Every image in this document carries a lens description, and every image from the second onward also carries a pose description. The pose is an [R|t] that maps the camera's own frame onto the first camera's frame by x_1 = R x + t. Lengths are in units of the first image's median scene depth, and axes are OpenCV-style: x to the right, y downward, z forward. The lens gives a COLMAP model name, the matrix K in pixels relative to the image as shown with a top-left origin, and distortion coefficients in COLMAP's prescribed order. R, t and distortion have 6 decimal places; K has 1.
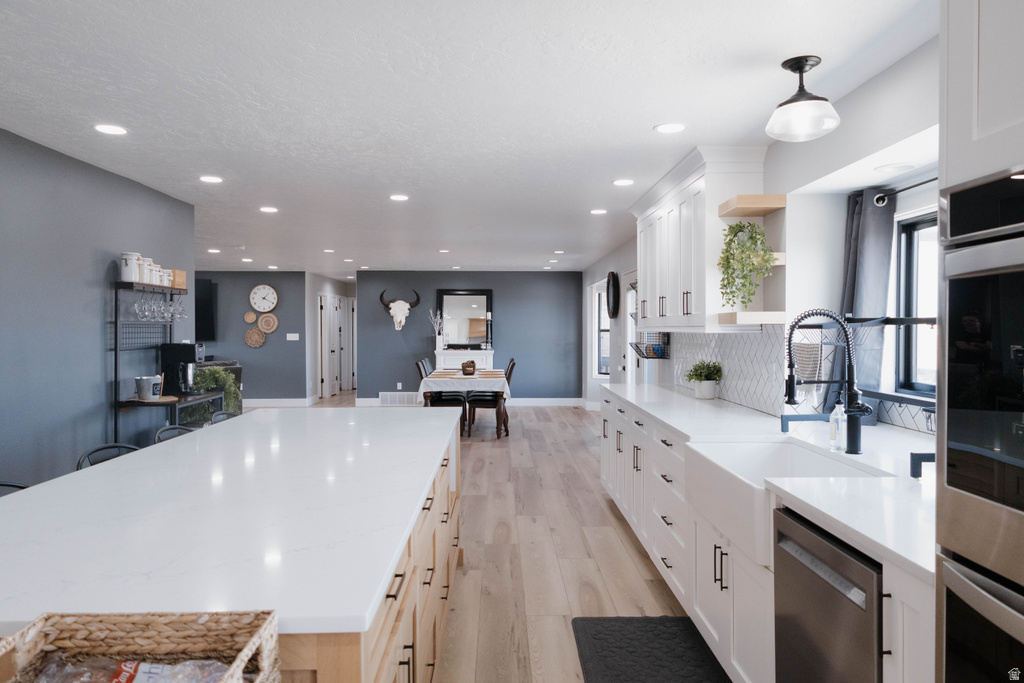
lens RADIAL K [[696.8, 0, 506.9], [0, 696.8, 338.1], [0, 0, 1]] dist [-0.045081, 0.039210]
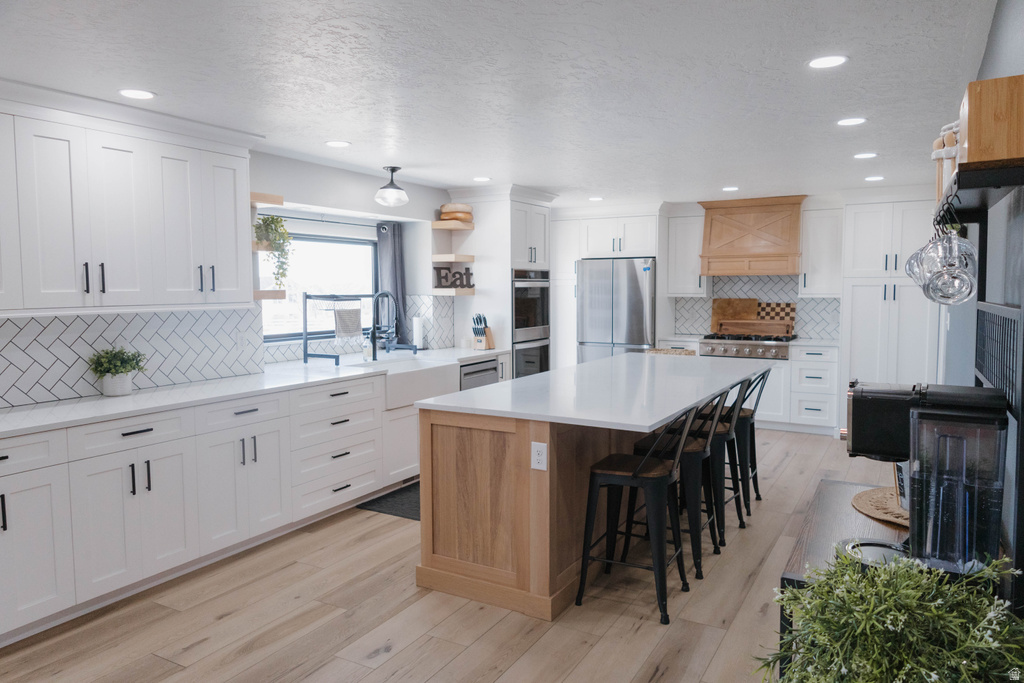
lens RADIAL K [[708.4, 0, 508.5], [0, 708.4, 336.6], [0, 0, 1]] dist [0.004642, -0.004539]
pose [[-0.859575, -0.028509, 0.510213, -0.505248], [0.016338, 0.996399, 0.083200, -0.040654], [-0.510748, 0.079853, -0.856014, 1.420996]]
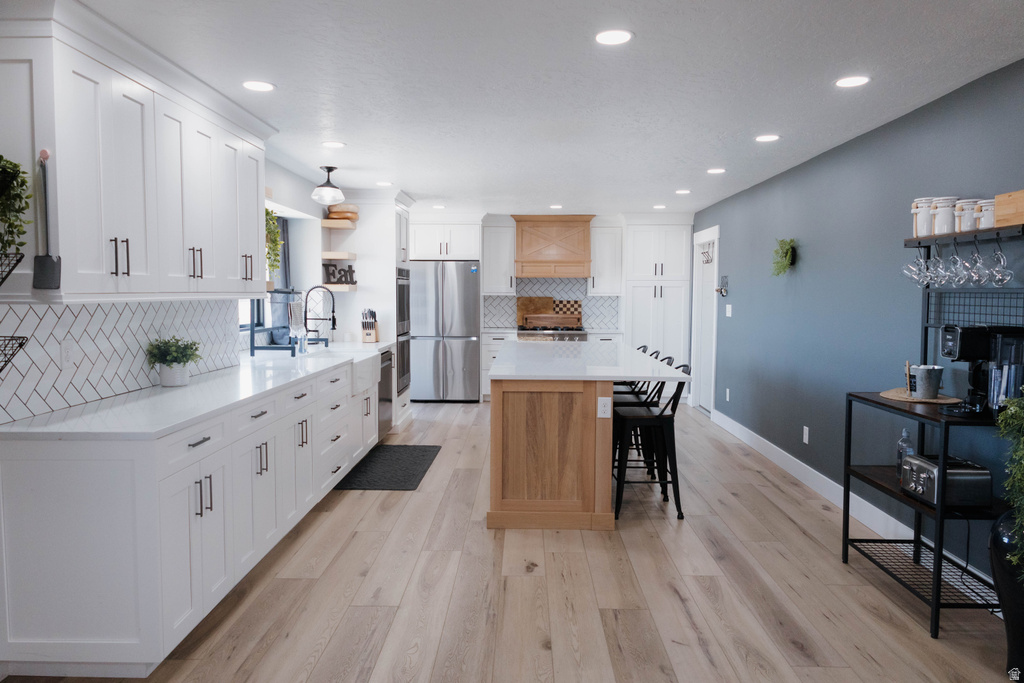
lens RADIAL K [[708.4, 0, 508.5], [0, 708.4, 336.6], [0, 0, 1]] dist [0.004642, -0.004539]
pose [[-0.999349, -0.003078, 0.035955, -0.111412], [-0.000185, 0.996780, 0.080179, -0.031390], [-0.036086, 0.080121, -0.996132, 1.717323]]
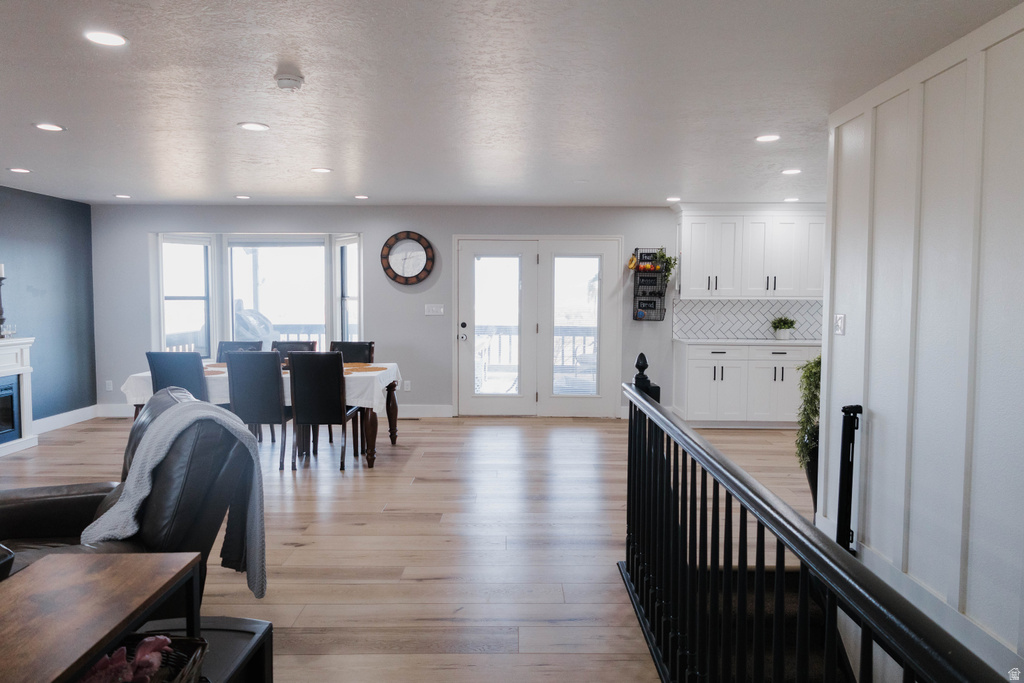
lens RADIAL K [[708.4, 0, 508.5], [0, 708.4, 336.6], [0, 0, 1]] dist [0.004642, -0.004539]
pose [[0.013301, -0.057658, 0.998248, -1.384825], [0.009577, 0.998298, 0.057533, -0.024580], [-0.999866, 0.008795, 0.013830, 1.585437]]
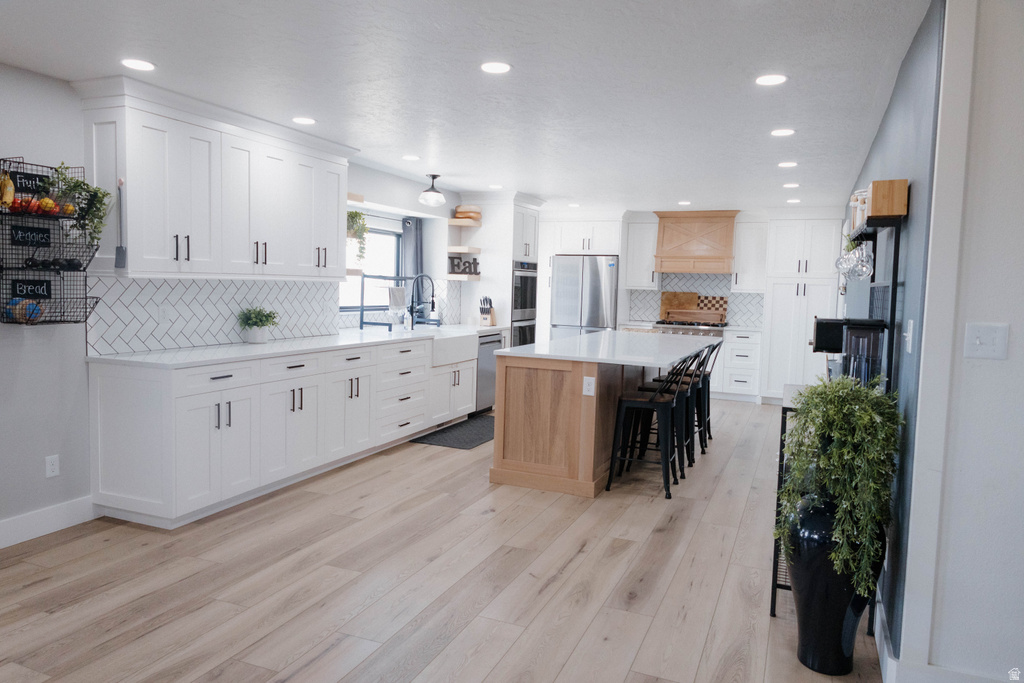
lens RADIAL K [[708.4, 0, 508.5], [0, 708.4, 336.6], [0, 0, 1]] dist [0.004642, -0.004539]
pose [[-0.915101, -0.052798, 0.399752, -0.480545], [-0.018891, 0.995915, 0.088293, -0.025567], [-0.402781, 0.073245, -0.912361, 1.774466]]
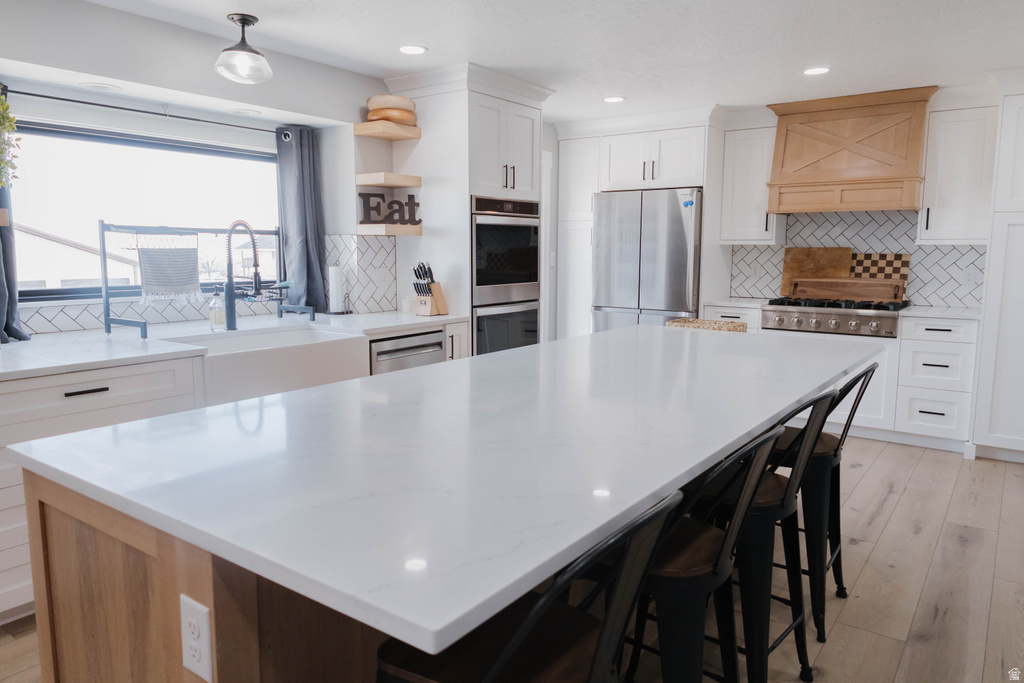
lens RADIAL K [[705.0, 0, 512.0], [0, 705.0, 341.5], [0, 0, 1]] dist [0.011265, -0.000110]
pose [[-0.802195, -0.078166, 0.591923, -0.408084], [0.009666, 0.989563, 0.143775, -0.001847], [-0.596983, 0.121057, -0.793067, 0.962851]]
